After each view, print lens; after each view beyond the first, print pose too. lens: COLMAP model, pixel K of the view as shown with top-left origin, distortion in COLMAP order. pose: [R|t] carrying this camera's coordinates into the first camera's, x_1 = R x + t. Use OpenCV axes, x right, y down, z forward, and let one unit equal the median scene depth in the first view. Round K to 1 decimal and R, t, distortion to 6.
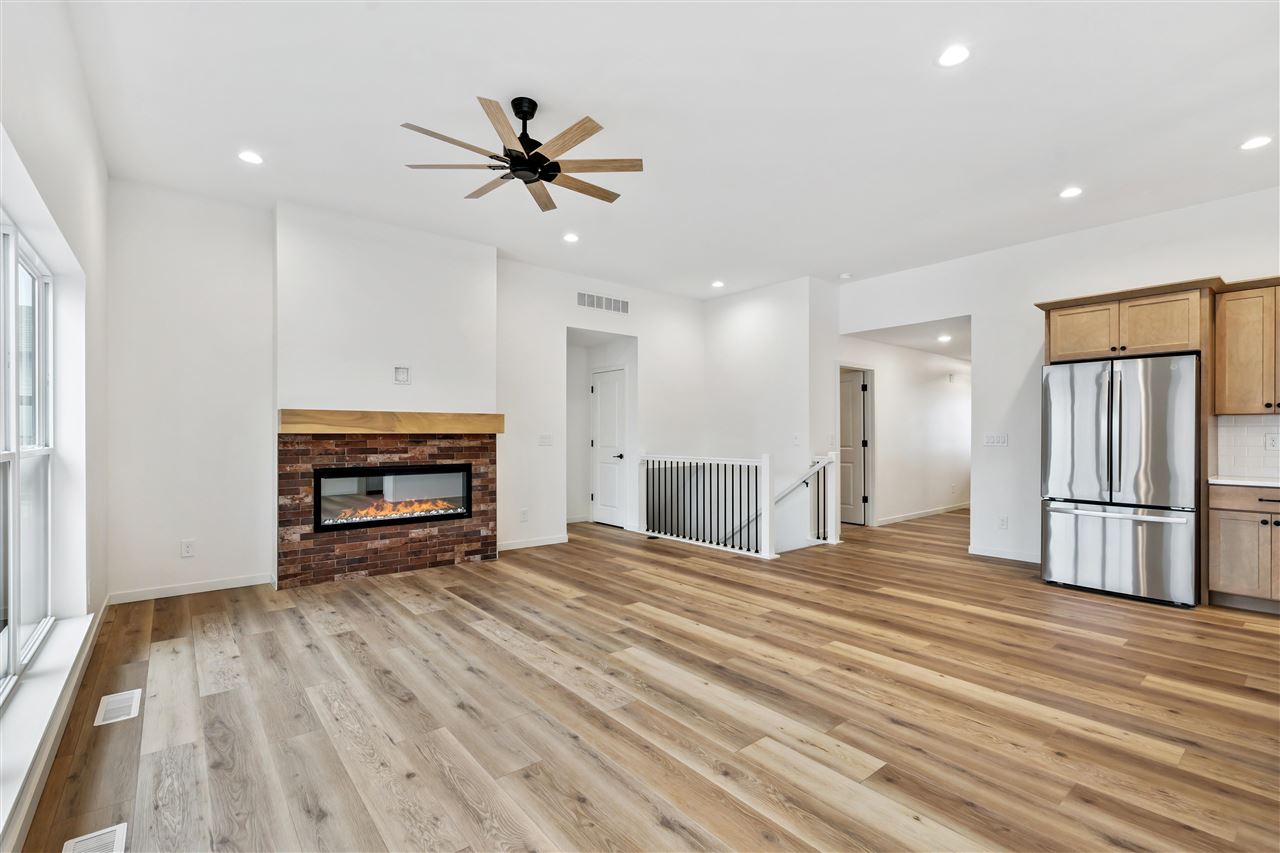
lens RADIAL K [[584.4, 0, 639.3], [0, 584.4, 430.0], [0, 0, 1]] dist [-0.003054, -0.000584]
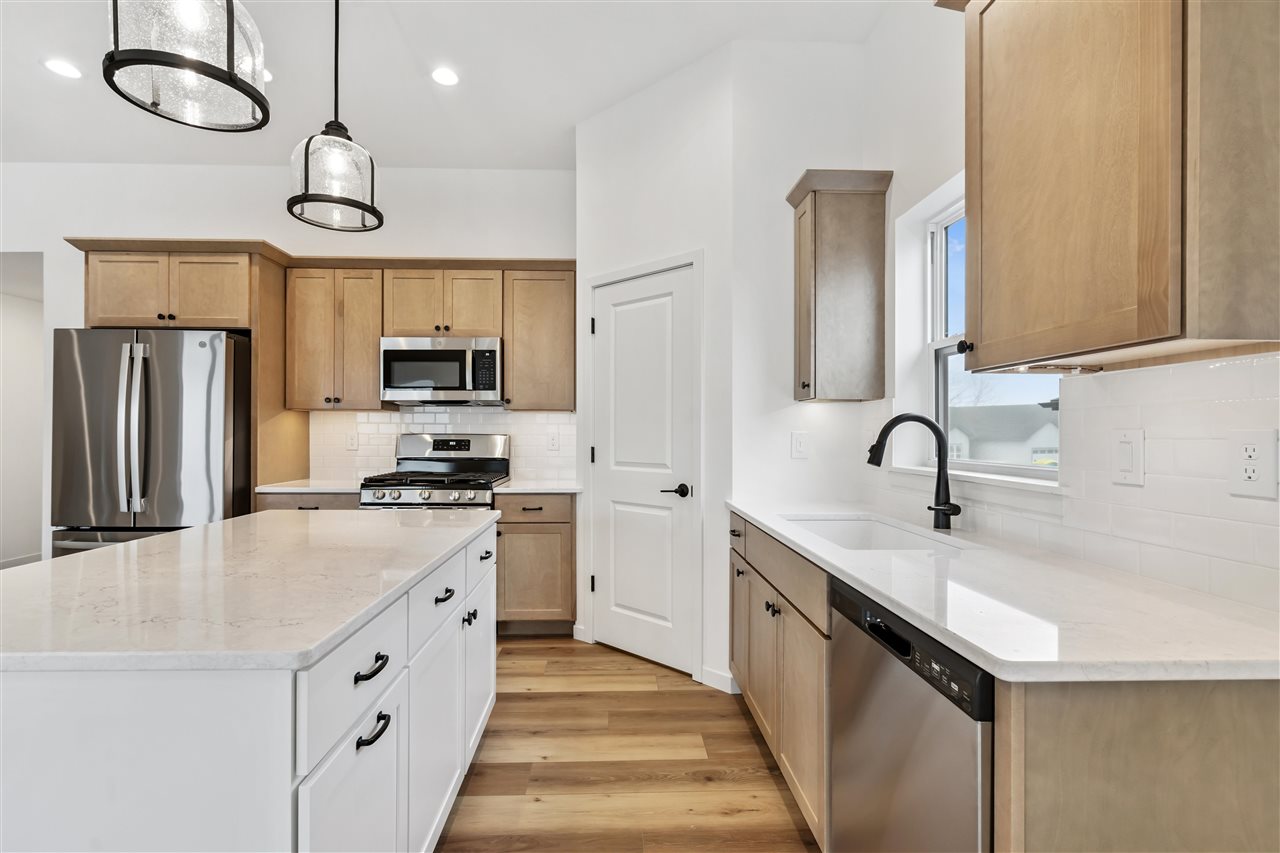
lens RADIAL K [[584.4, 0, 634.8], [0, 584.4, 434.9], [0, 0, 1]] dist [-0.003054, -0.000584]
pose [[0.610054, 0.002314, 0.792357, 0.599708], [-0.008009, 0.999963, 0.003247, 0.004143], [-0.792320, -0.008327, 0.610049, 0.070571]]
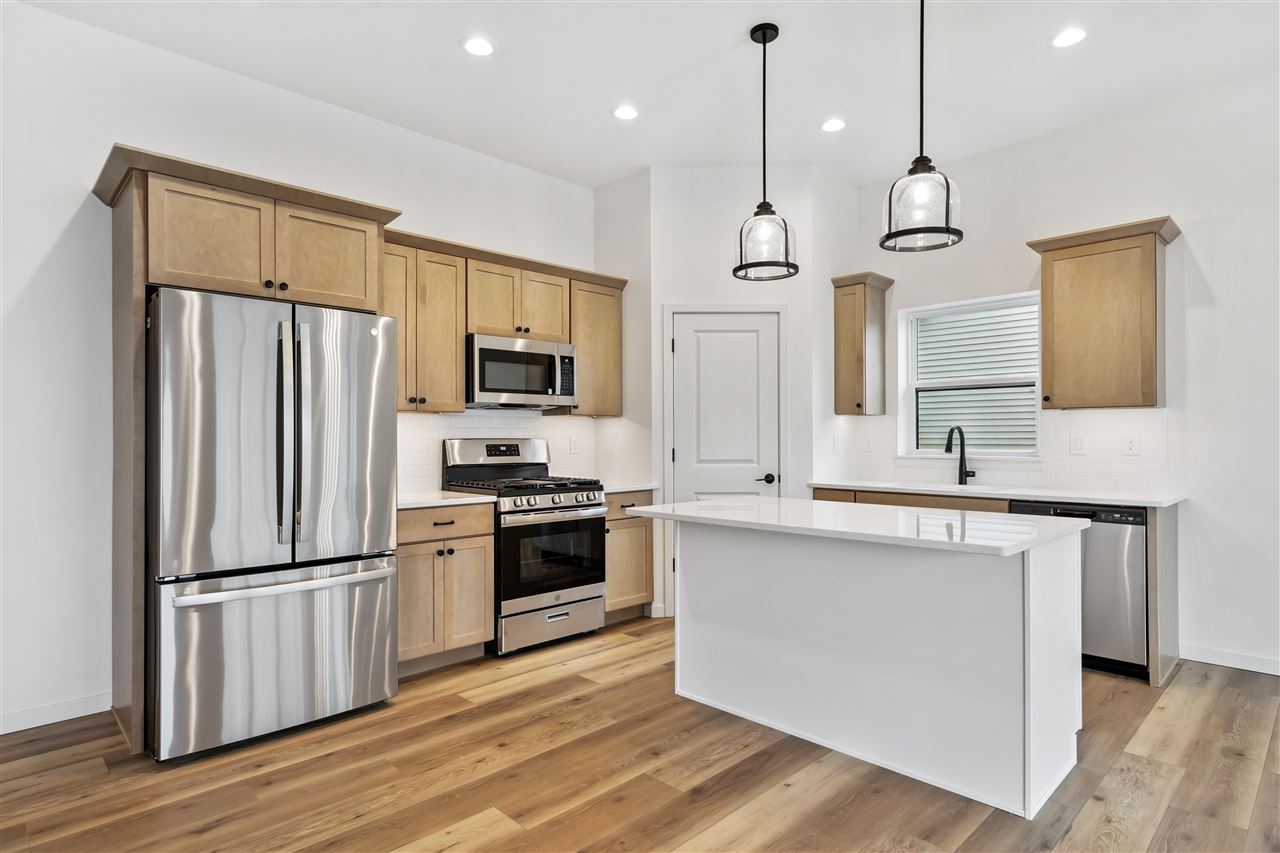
lens RADIAL K [[678.3, 0, 649.8], [0, 678.3, 435.8], [0, 0, 1]] dist [-0.004790, 0.000336]
pose [[-0.090720, 0.003765, 0.995869, 0.143096], [-0.000844, 0.999992, -0.003857, 0.007248], [-0.995876, -0.001190, -0.090716, 0.703986]]
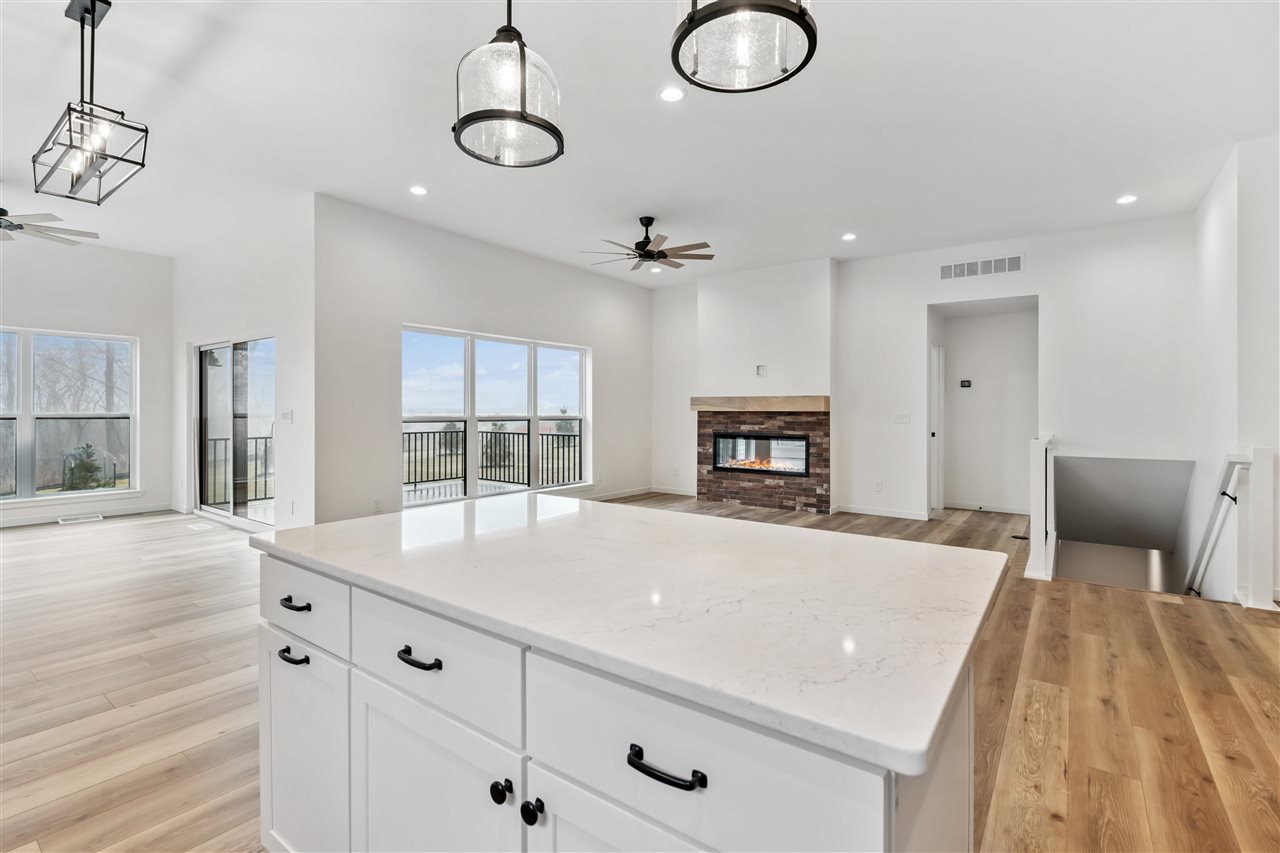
lens RADIAL K [[584.4, 0, 648.3], [0, 584.4, 413.5], [0, 0, 1]] dist [-0.003054, -0.000584]
pose [[0.246039, 0.003003, -0.969255, 1.050222], [-0.000349, 0.999995, 0.003009, 0.008395], [0.969260, -0.000402, 0.246039, 0.423781]]
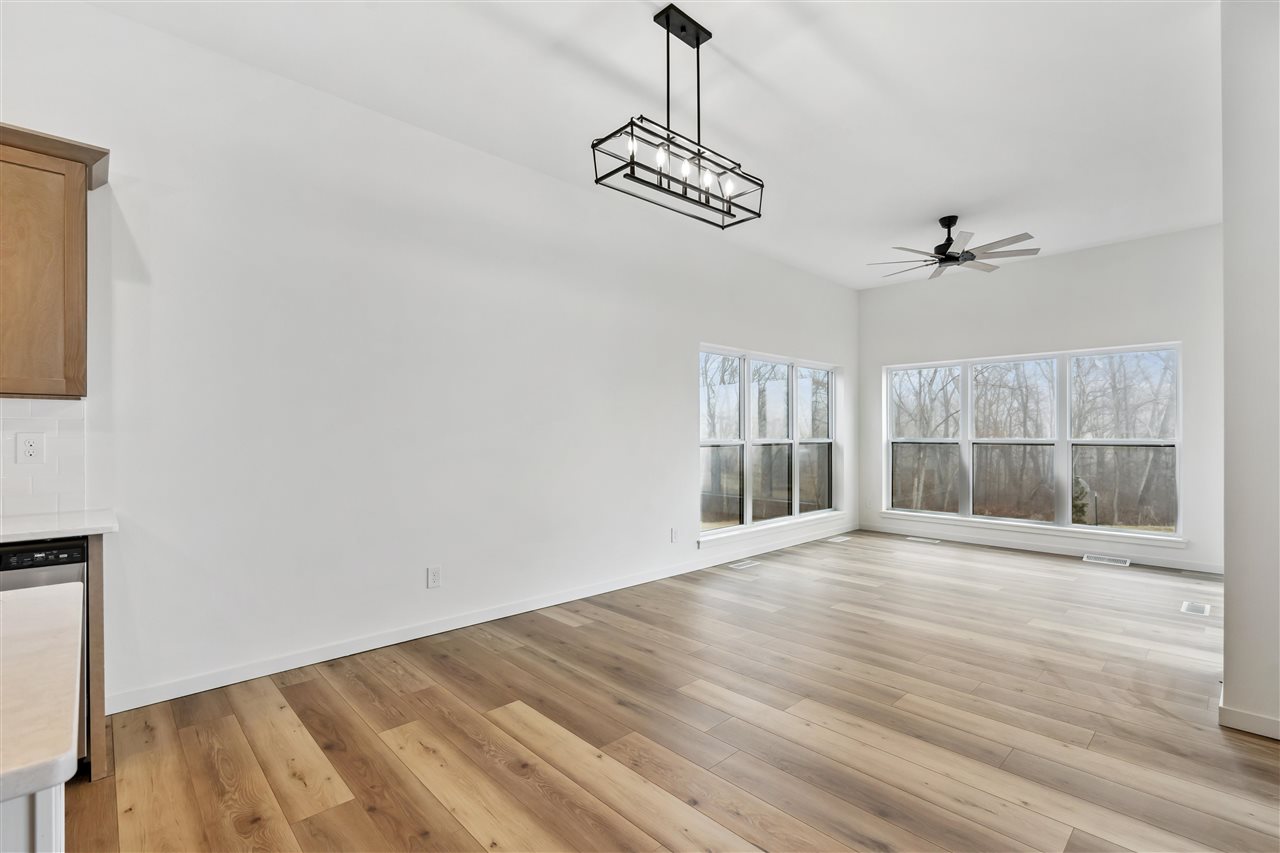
lens RADIAL K [[584.4, 0, 643.2], [0, 584.4, 434.4], [0, 0, 1]] dist [-0.003054, -0.000584]
pose [[-0.997608, 0.000132, -0.069123, 0.427936], [0.000351, 0.999995, -0.003160, 0.003957], [0.069122, -0.003177, -0.997603, 0.582329]]
